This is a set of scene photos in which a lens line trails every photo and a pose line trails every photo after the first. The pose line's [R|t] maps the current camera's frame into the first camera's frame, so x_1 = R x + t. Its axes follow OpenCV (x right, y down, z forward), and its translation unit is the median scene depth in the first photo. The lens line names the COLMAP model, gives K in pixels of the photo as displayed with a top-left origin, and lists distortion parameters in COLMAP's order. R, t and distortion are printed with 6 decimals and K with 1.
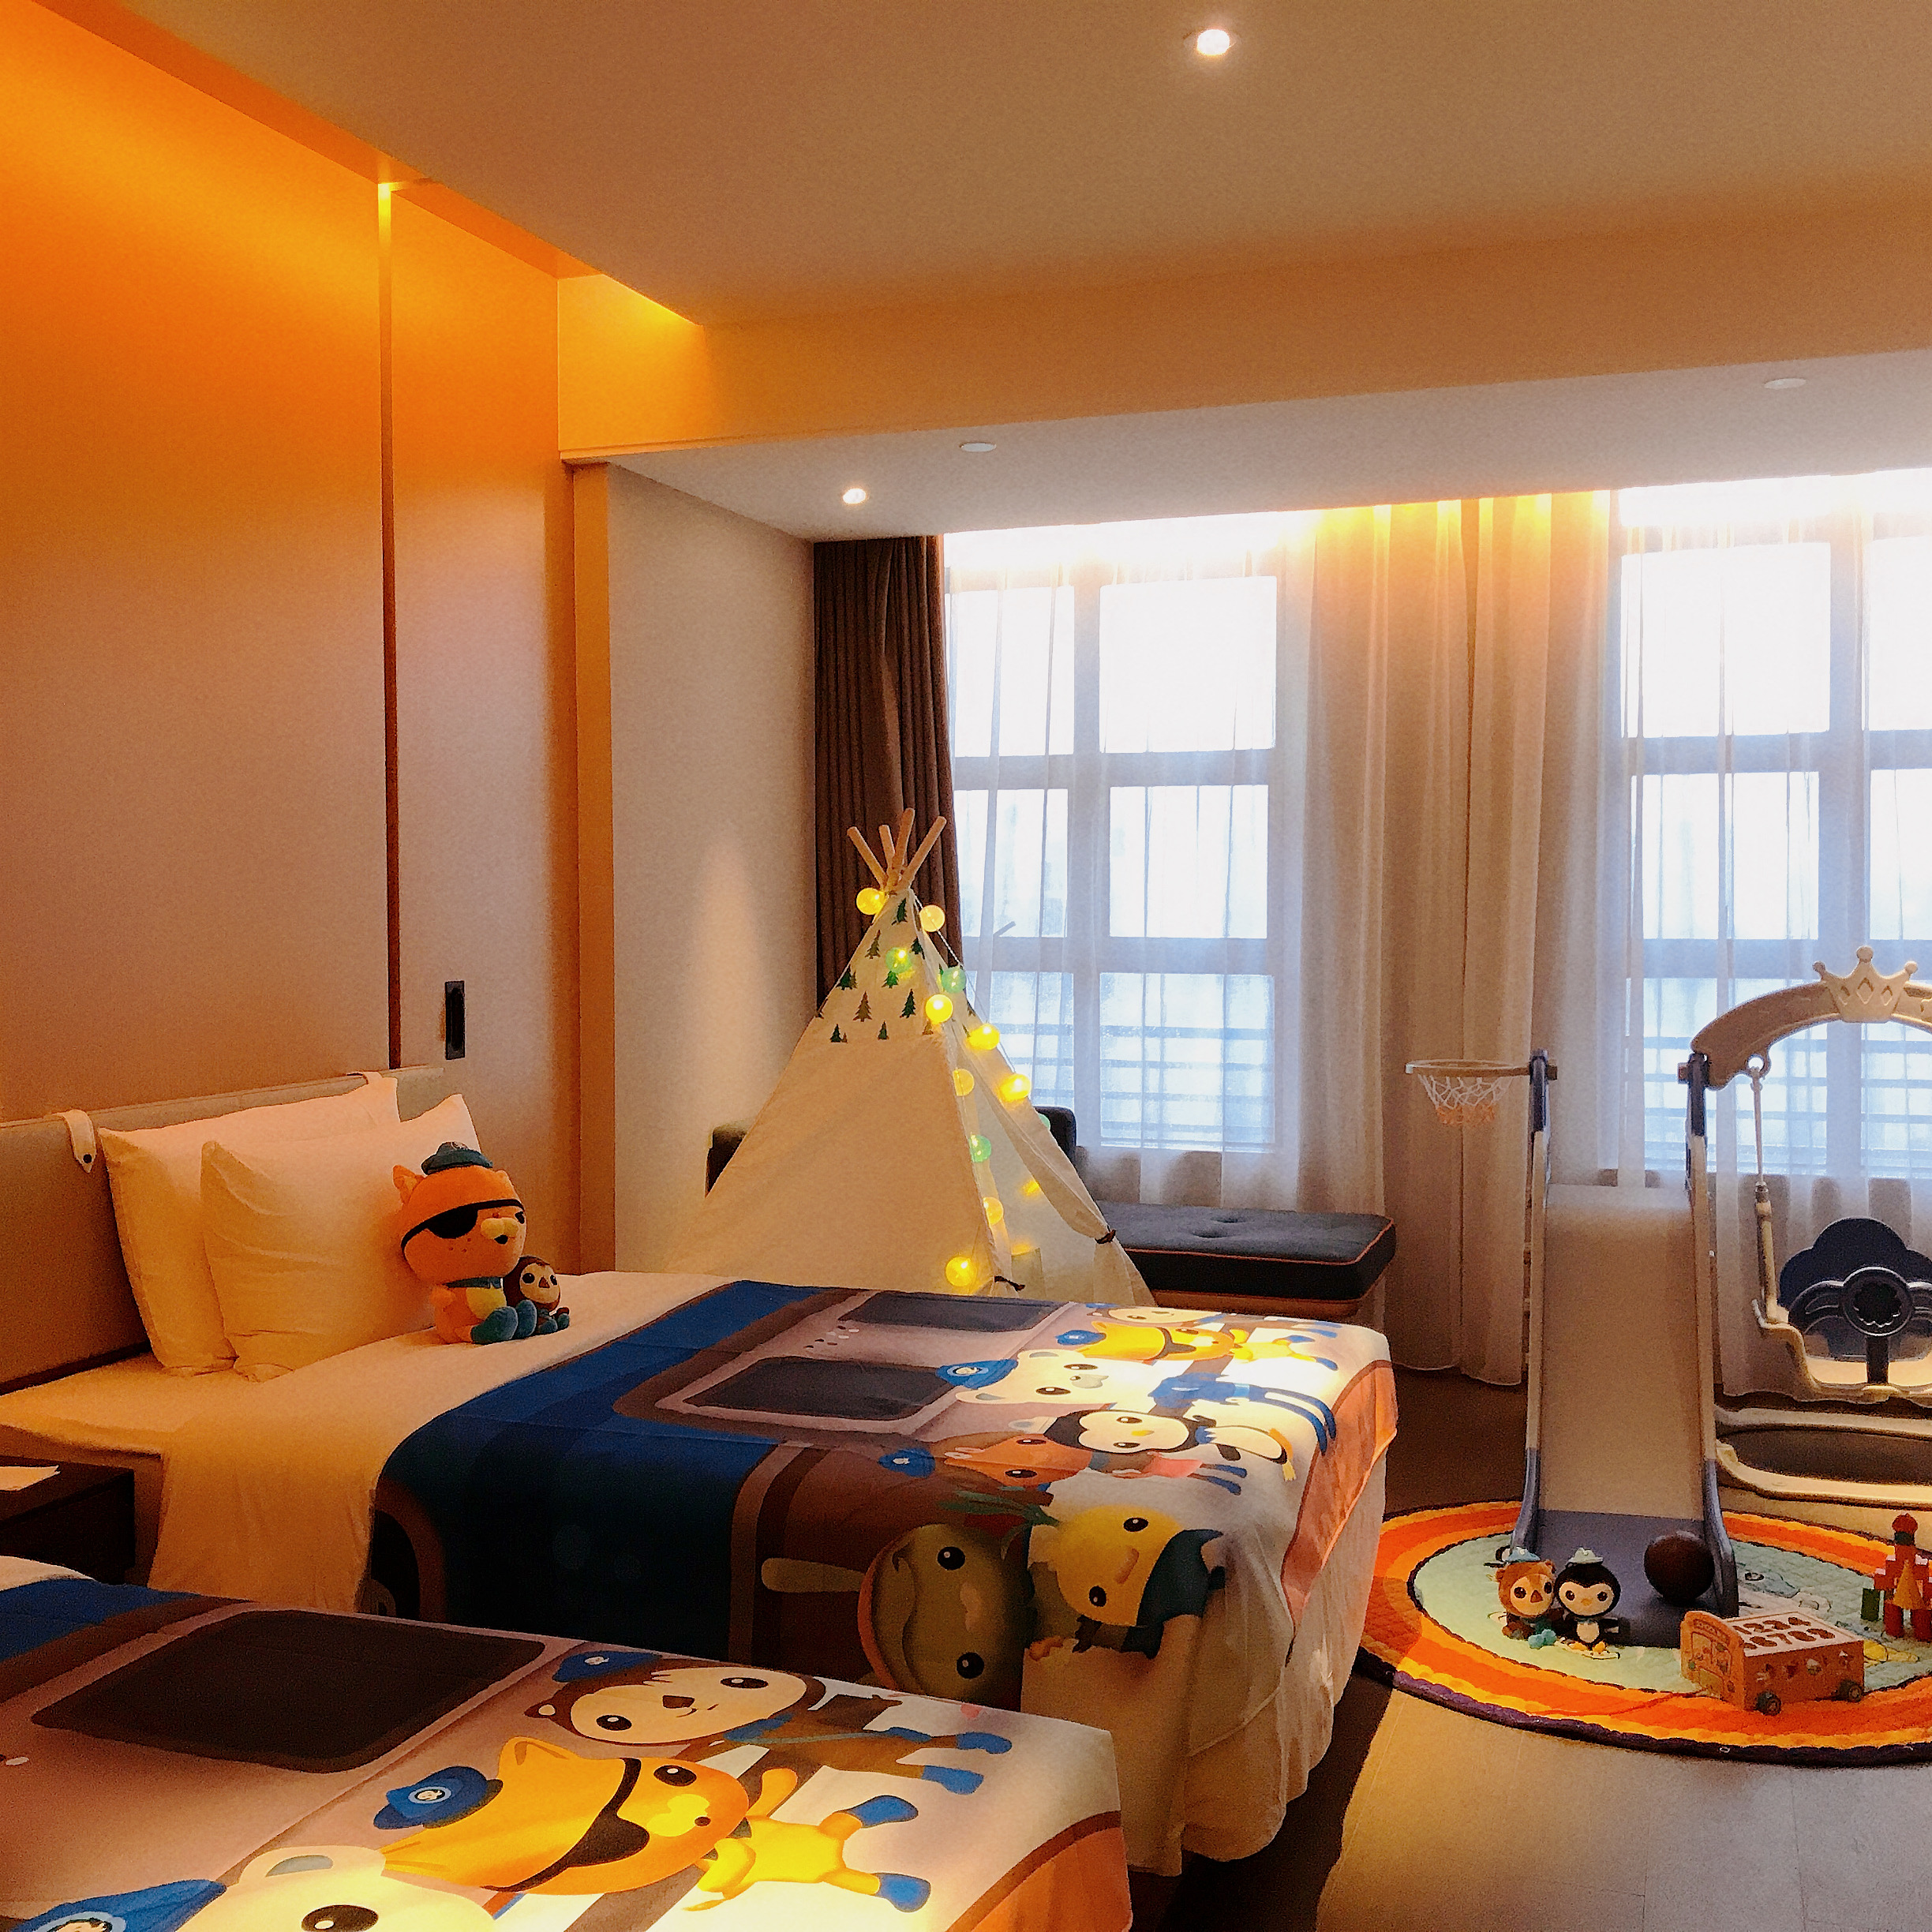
lens RADIAL K [[2129.7, 0, 981.8], [0, 2129.7, 957.6], [0, 0, 1]] dist [0.023506, 0.000000]
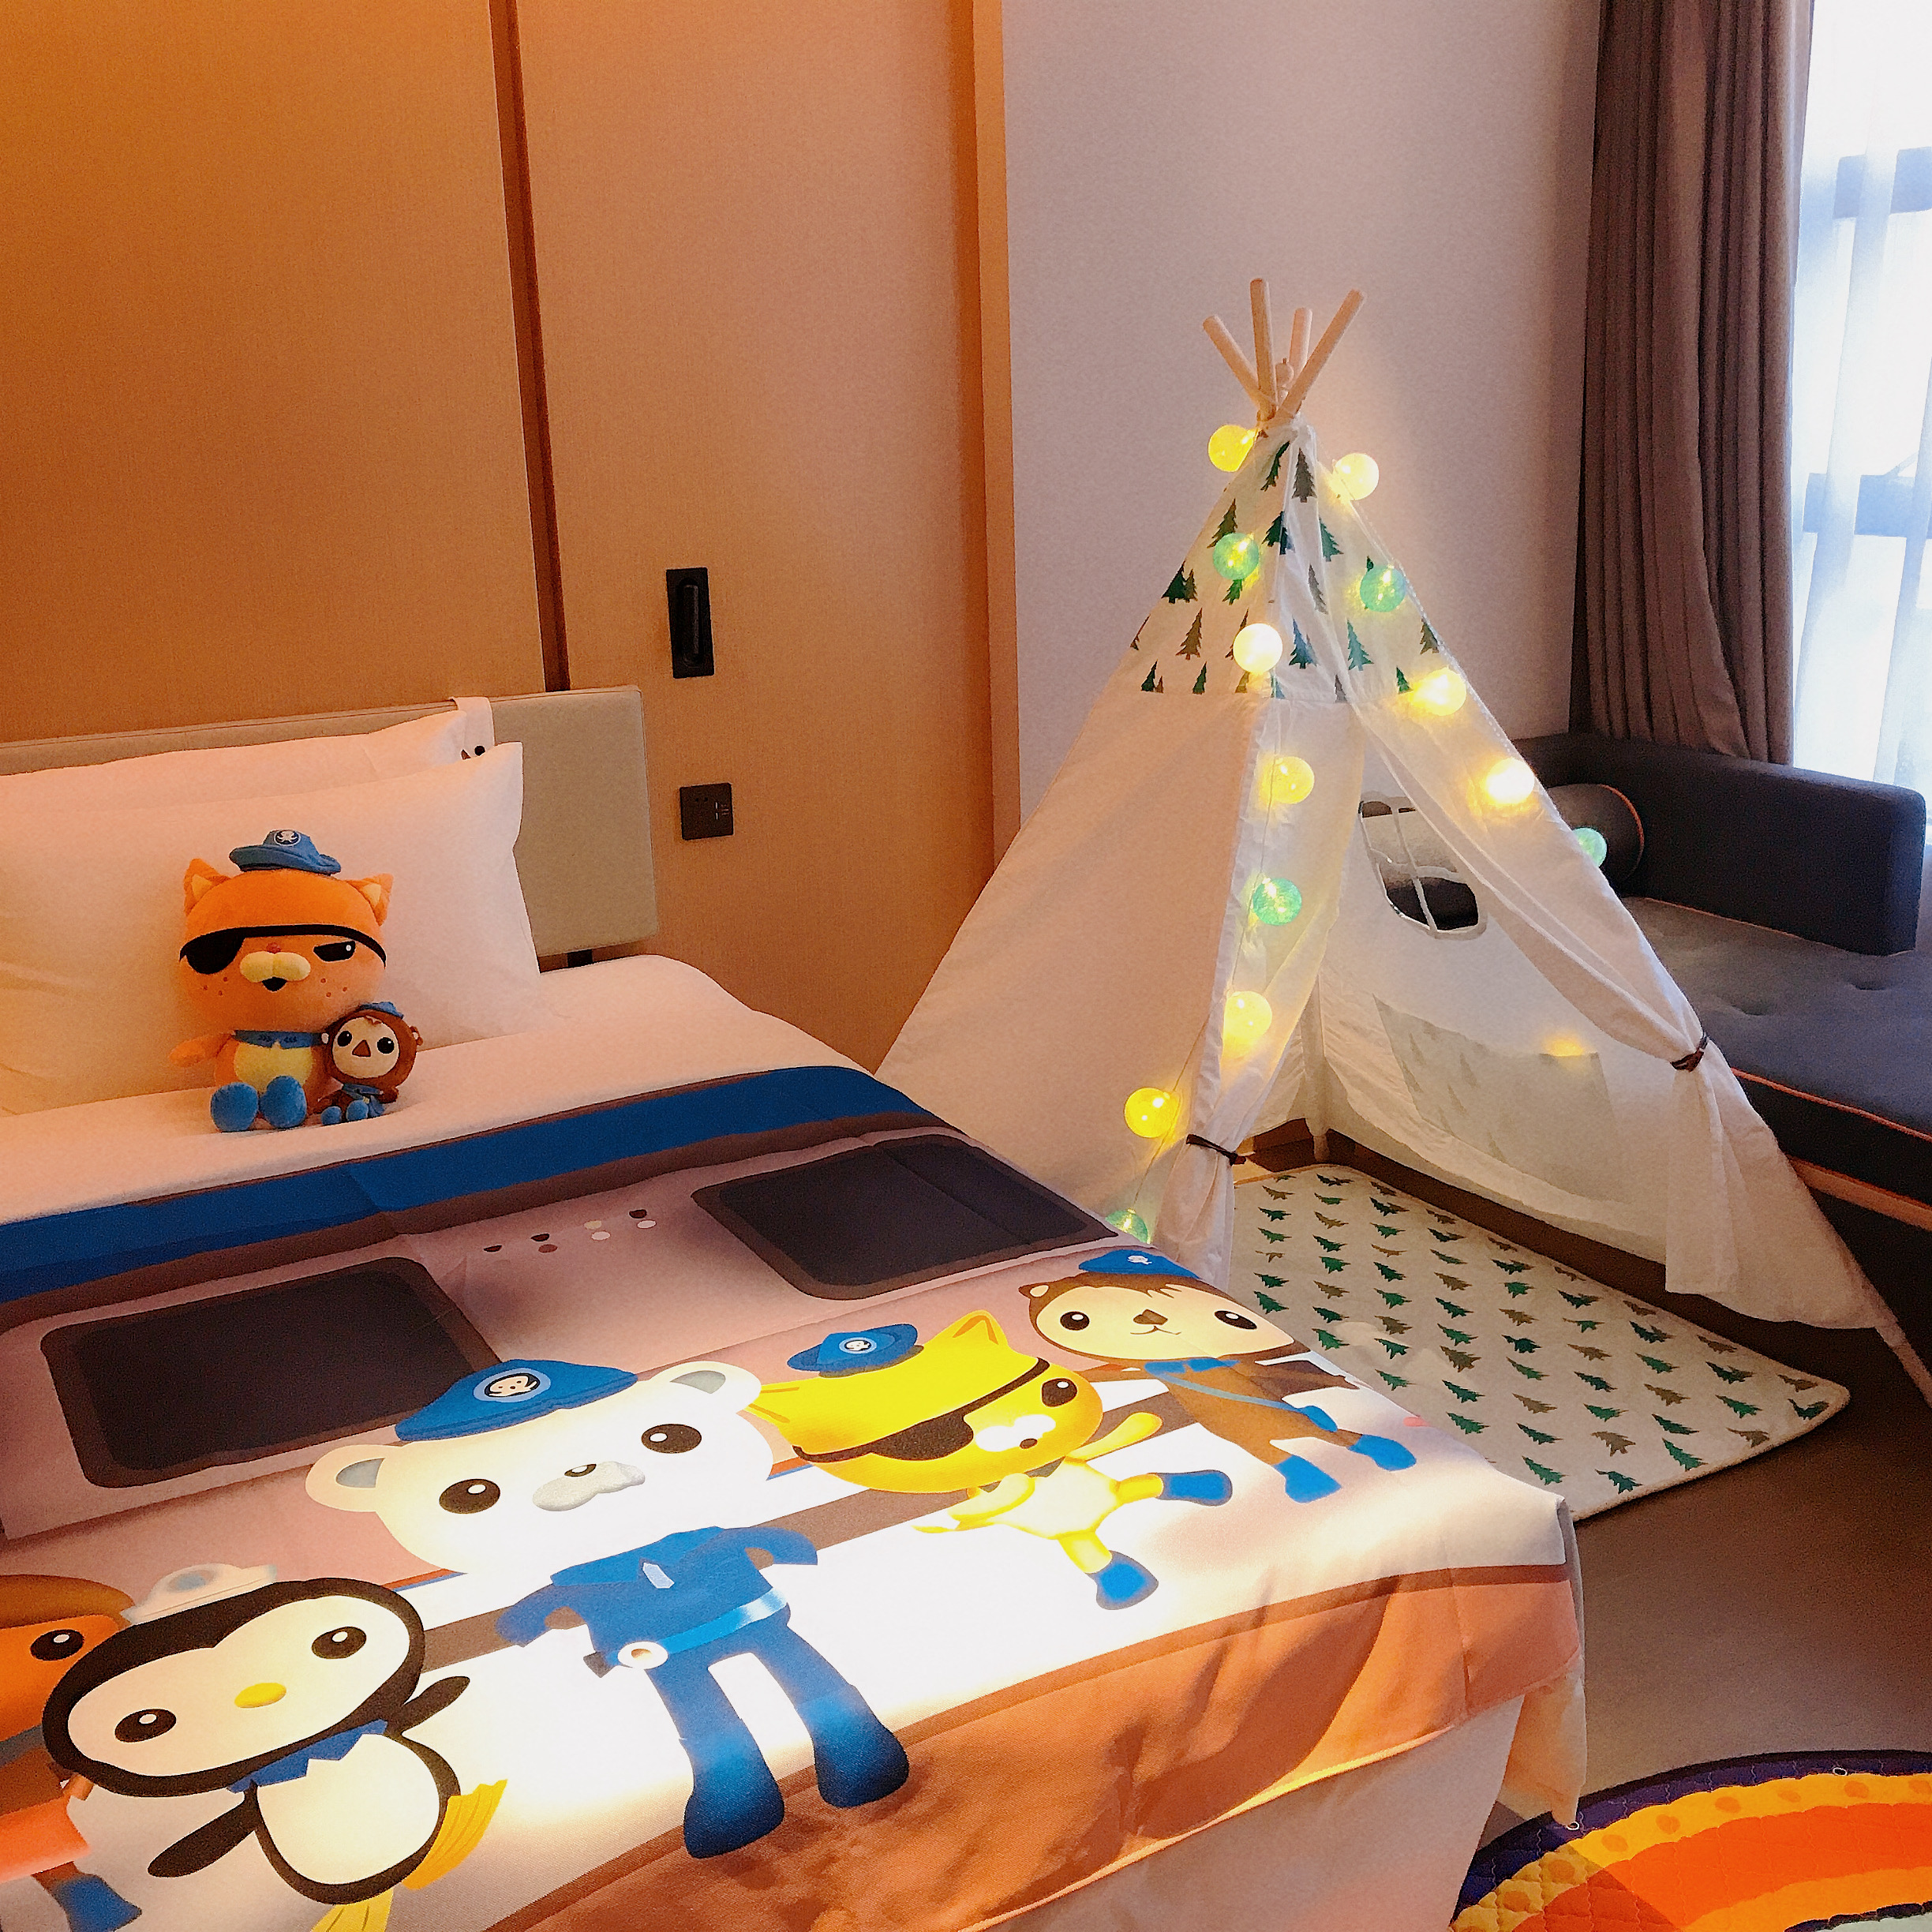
lens RADIAL K [[2129.7, 0, 960.9], [0, 2129.7, 957.7], [0, 0, 1]] dist [0.023506, 0.000000]
pose [[0.726732, 0.163693, -0.667132, 0.495819], [0.004558, 0.970021, 0.242978, -0.055003], [0.686906, -0.179621, 0.704199, 0.821735]]
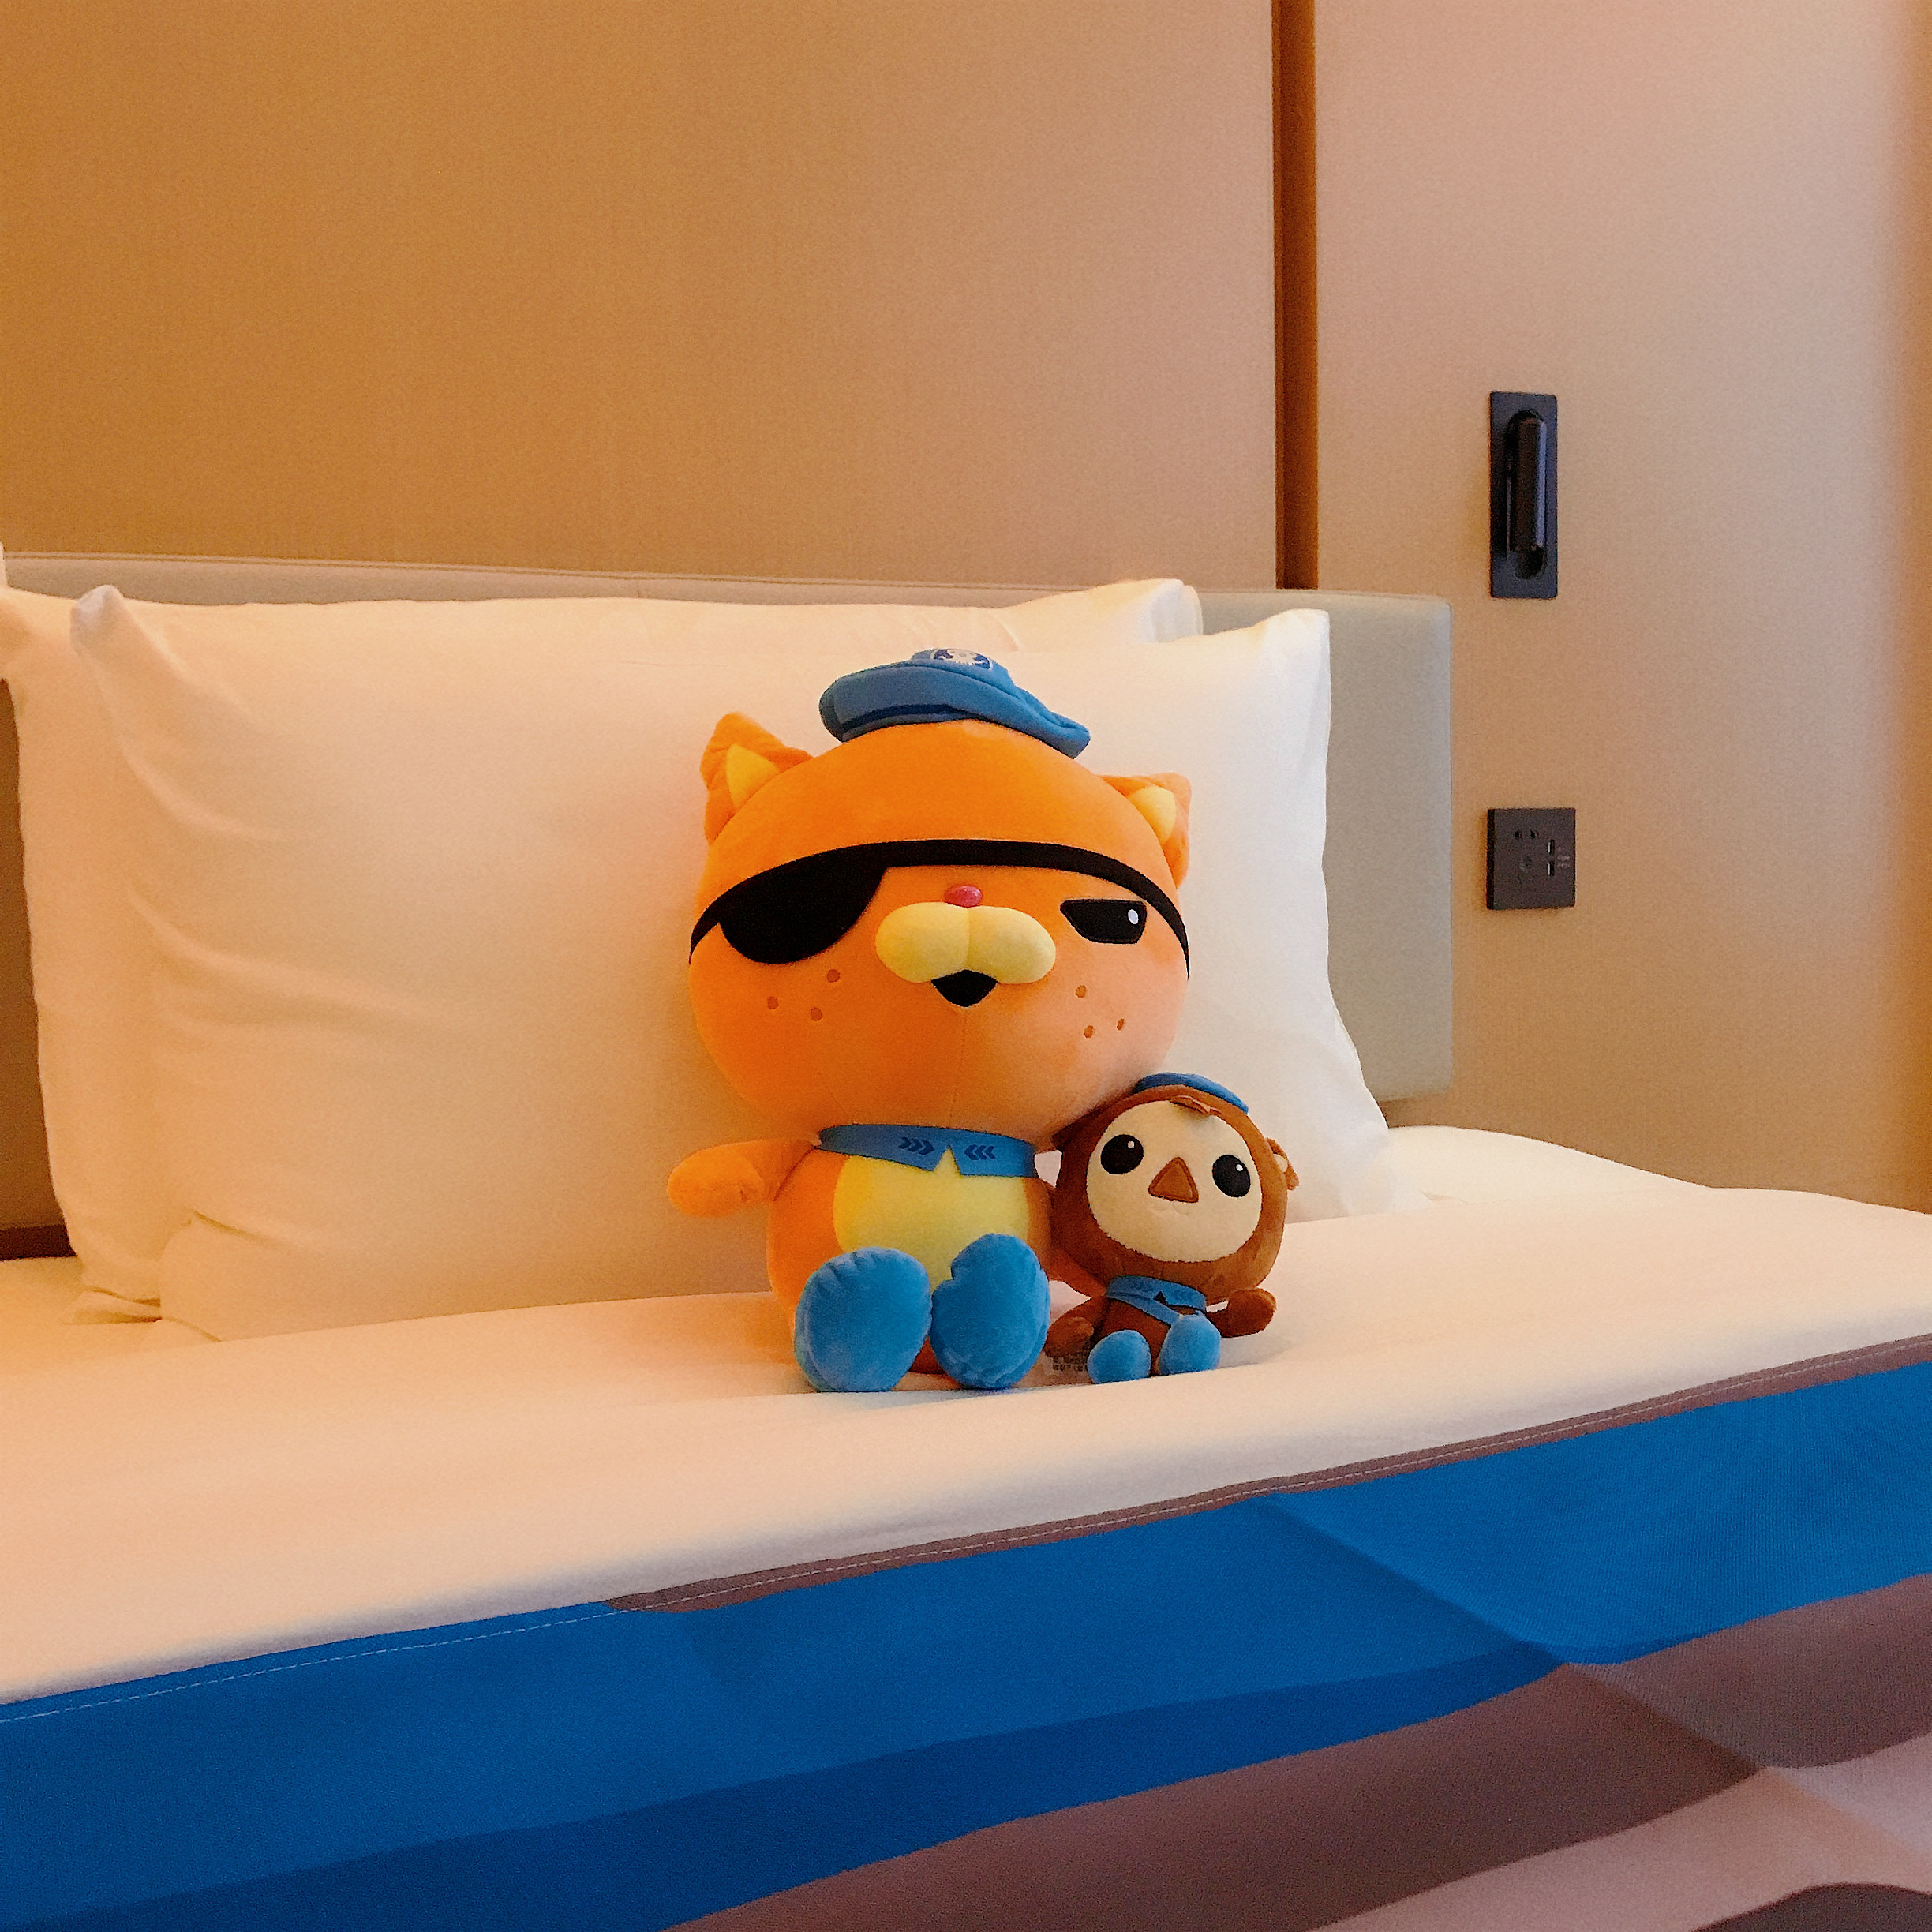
lens RADIAL K [[2129.7, 0, 972.2], [0, 2129.7, 966.4], [0, 0, 1]] dist [0.023506, 0.000000]
pose [[0.685932, 0.051425, -0.725847, -0.048258], [-0.010053, 0.998074, 0.061212, 0.140749], [0.727597, -0.034690, 0.685128, 1.020389]]
